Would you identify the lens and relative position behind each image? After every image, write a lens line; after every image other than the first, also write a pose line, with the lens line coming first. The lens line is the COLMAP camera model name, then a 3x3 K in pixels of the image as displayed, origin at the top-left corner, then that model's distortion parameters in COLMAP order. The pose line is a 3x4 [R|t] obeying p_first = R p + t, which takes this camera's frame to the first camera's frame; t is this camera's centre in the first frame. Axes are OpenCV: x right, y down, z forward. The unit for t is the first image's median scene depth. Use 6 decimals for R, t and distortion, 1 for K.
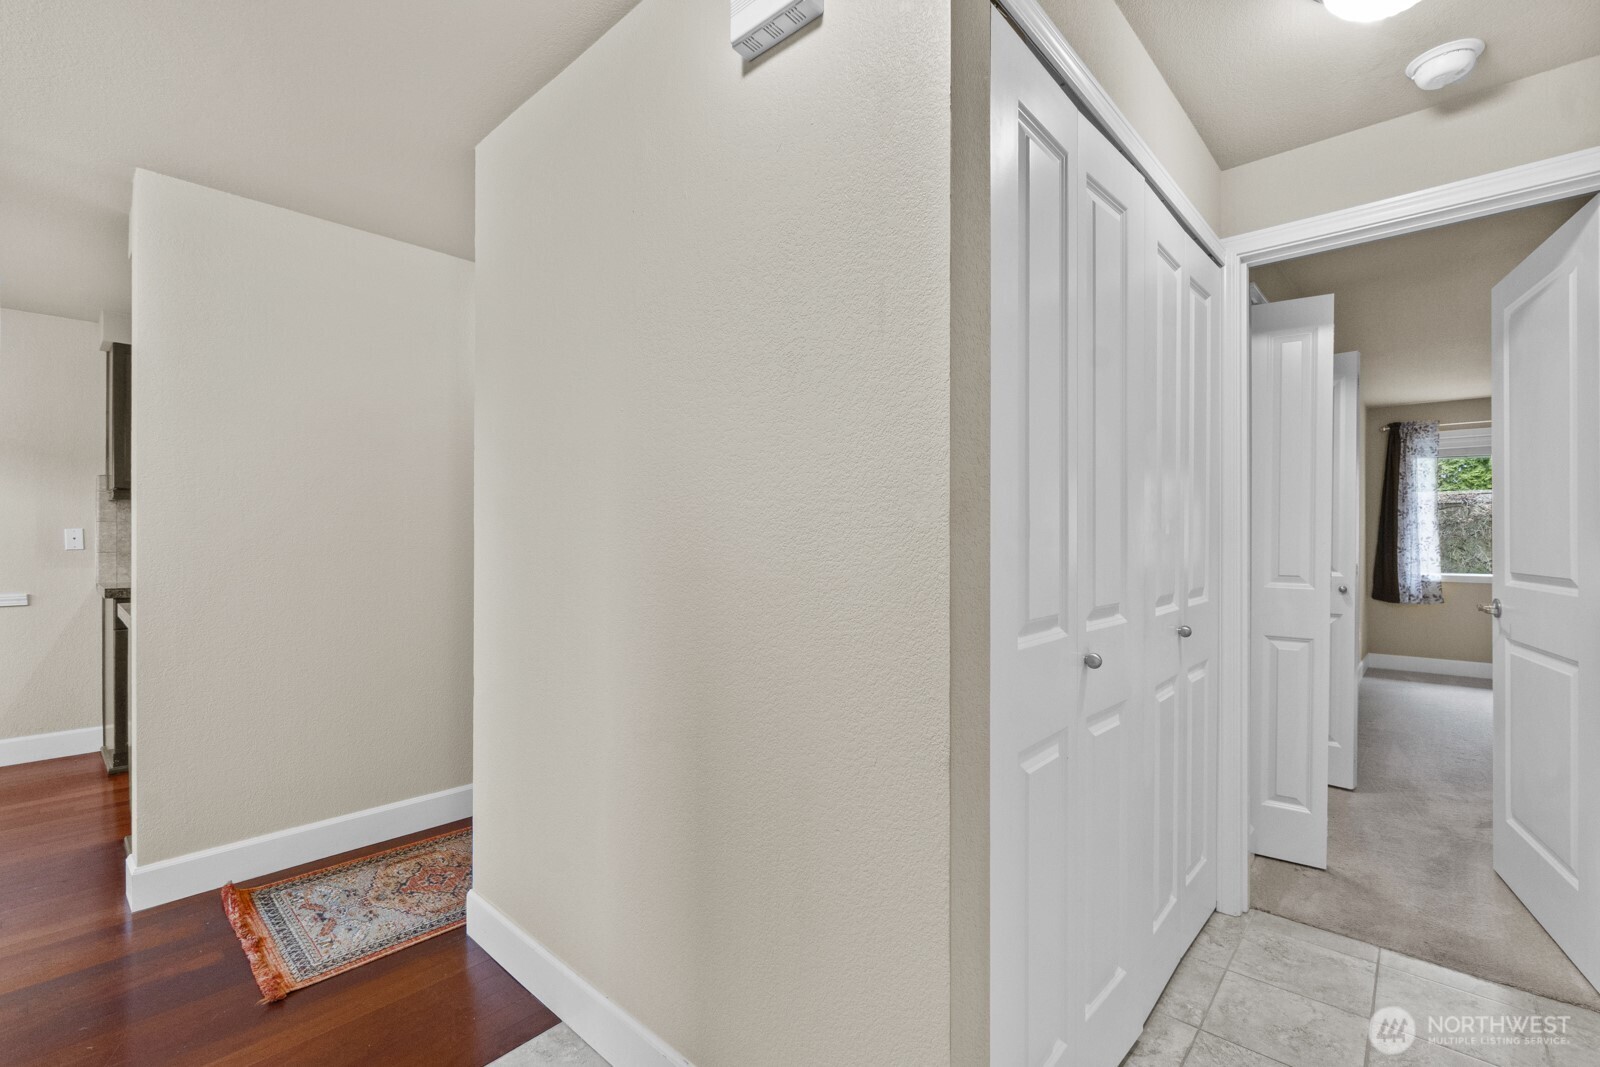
lens RADIAL K [[702.4, 0, 800.3], [0, 702.4, 540.8], [0, 0, 1]] dist [-0.010811, 0.000029]
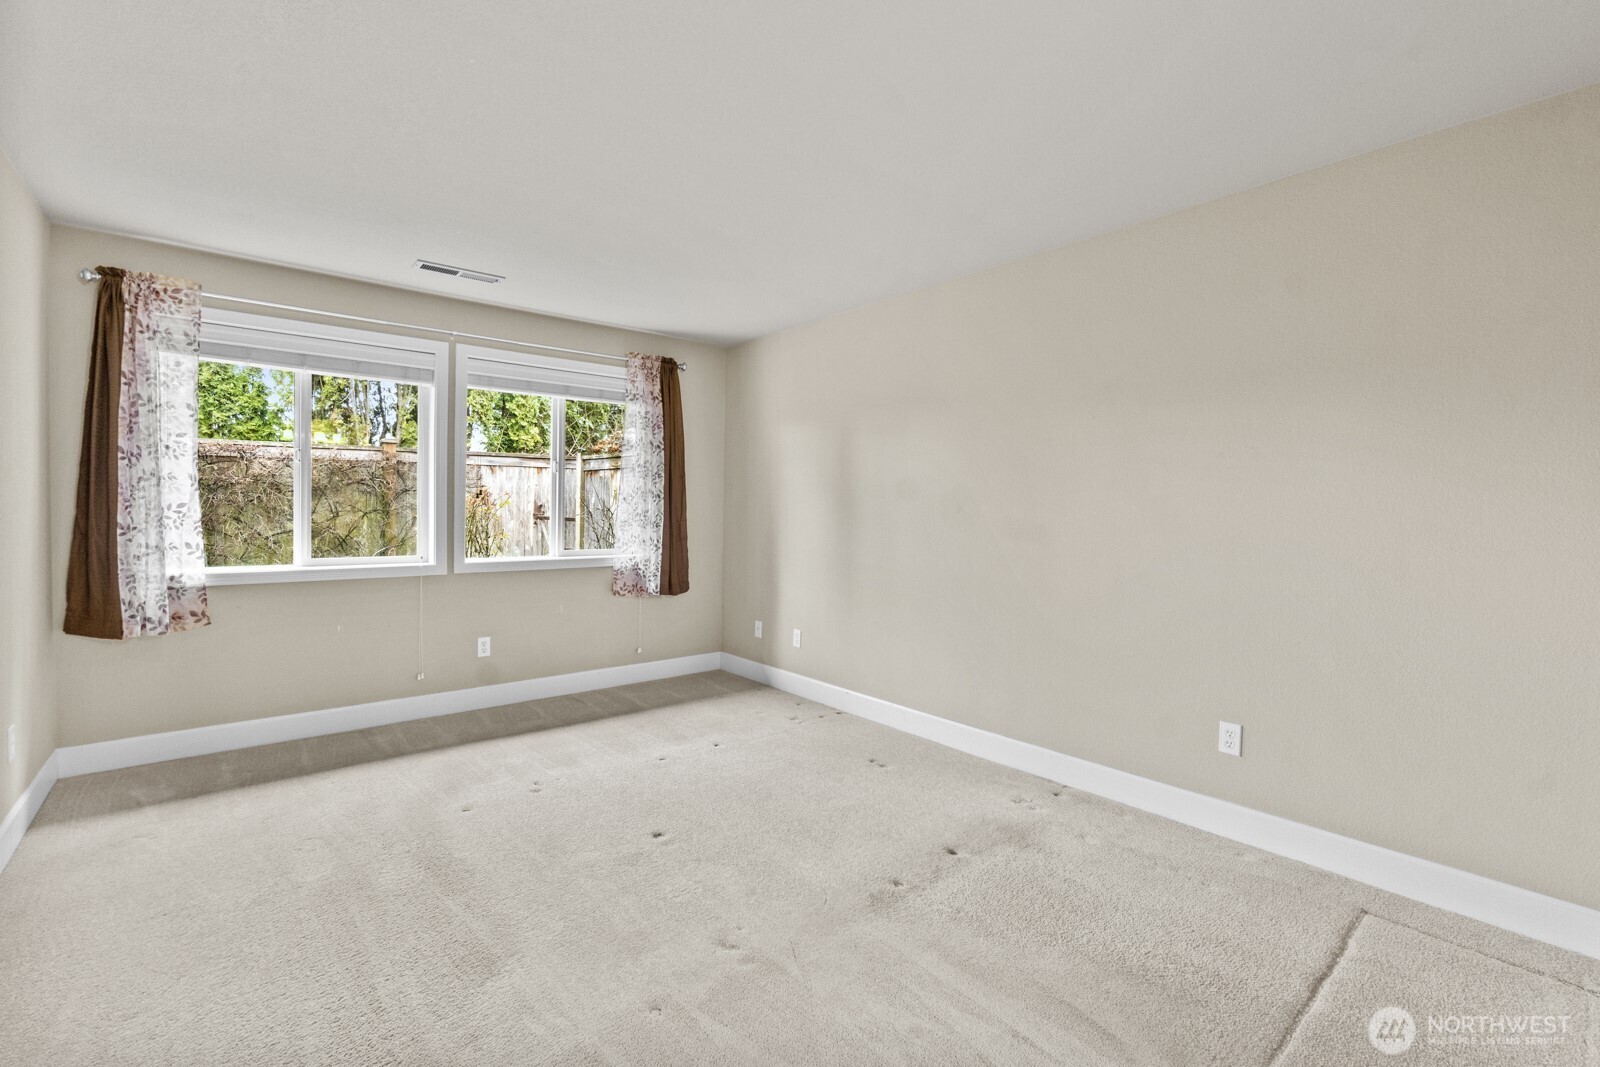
lens RADIAL K [[702.4, 0, 799.8], [0, 702.4, 520.5], [0, 0, 1]] dist [-0.010811, 0.000029]
pose [[0.129262, -0.013694, 0.991516, 0.436813], [-0.007219, 0.999865, 0.014751, -0.003740], [-0.991584, -0.009064, 0.129146, 0.464035]]
